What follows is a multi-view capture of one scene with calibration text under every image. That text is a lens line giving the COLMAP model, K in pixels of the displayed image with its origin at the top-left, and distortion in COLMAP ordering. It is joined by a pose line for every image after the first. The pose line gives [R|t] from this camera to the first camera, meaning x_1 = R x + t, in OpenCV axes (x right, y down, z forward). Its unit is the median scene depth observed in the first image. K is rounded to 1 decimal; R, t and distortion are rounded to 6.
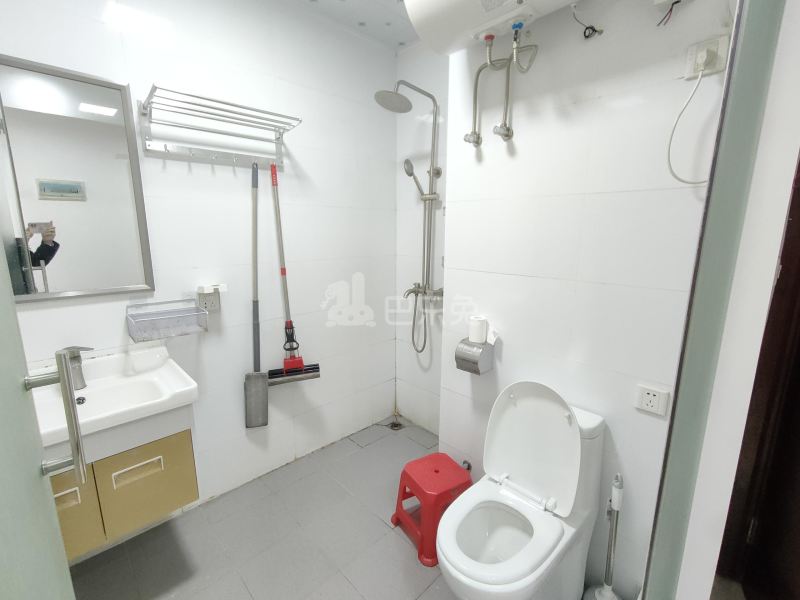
lens RADIAL K [[367.6, 0, 400.6], [0, 367.6, 299.2], [0, 0, 1]] dist [-0.000854, 0.005747]
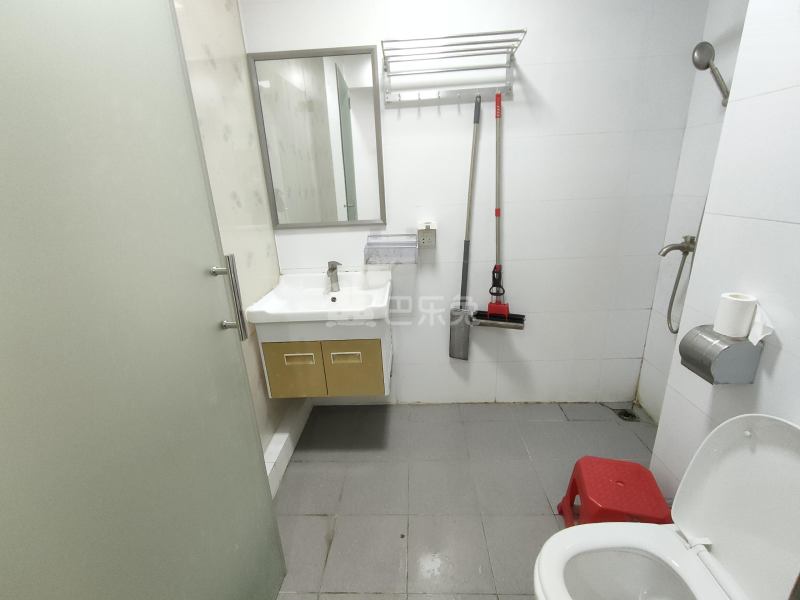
lens RADIAL K [[367.6, 0, 400.6], [0, 367.6, 299.2], [0, 0, 1]] dist [-0.000854, 0.005747]
pose [[0.684568, 0.193667, -0.702752, 0.229368], [-0.088956, 0.979051, 0.183156, -0.007608], [0.723501, -0.062869, 0.687455, 0.150384]]
